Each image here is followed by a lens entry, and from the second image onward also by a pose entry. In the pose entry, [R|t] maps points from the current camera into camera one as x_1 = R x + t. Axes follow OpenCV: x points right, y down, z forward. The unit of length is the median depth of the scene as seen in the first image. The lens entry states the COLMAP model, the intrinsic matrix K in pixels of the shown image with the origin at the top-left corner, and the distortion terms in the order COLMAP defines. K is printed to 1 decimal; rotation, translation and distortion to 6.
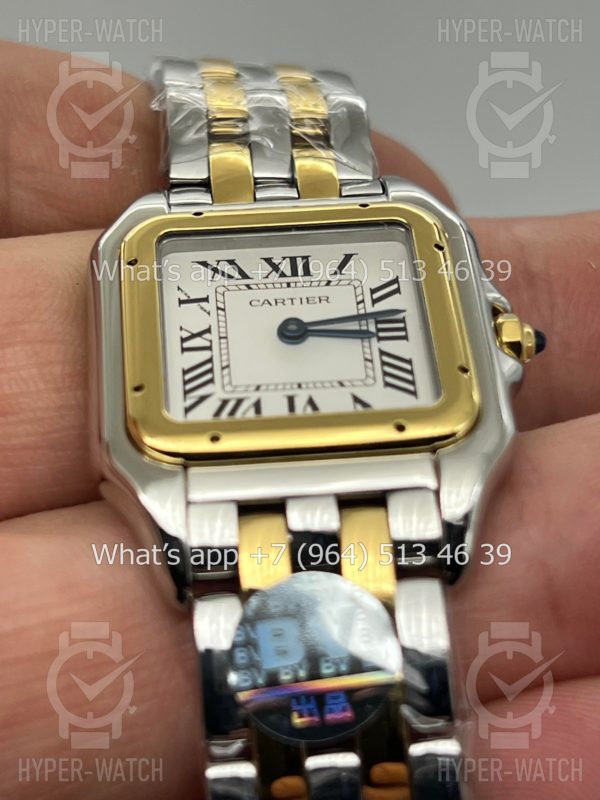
lens RADIAL K [[1879.8, 0, 301.3], [0, 1879.8, 400.7], [0, 0, 1]] dist [0.236476, 0.000000]
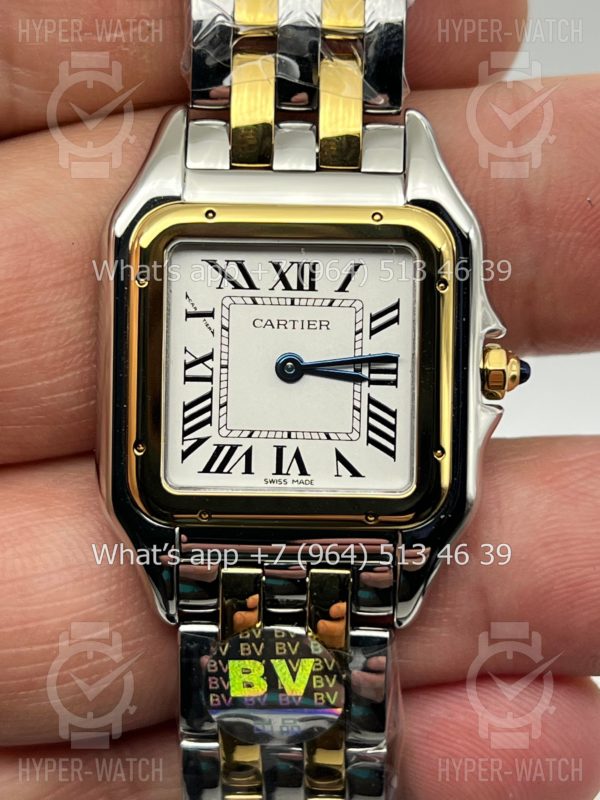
lens RADIAL K [[1879.8, 0, 304.6], [0, 1879.8, 402.4], [0, 0, 1]] dist [0.236476, 0.000000]
pose [[0.993669, 0.104943, 0.040107, -0.036900], [-0.104238, 0.728046, 0.677557, -0.741752], [0.041905, -0.677448, 0.734376, 0.209567]]
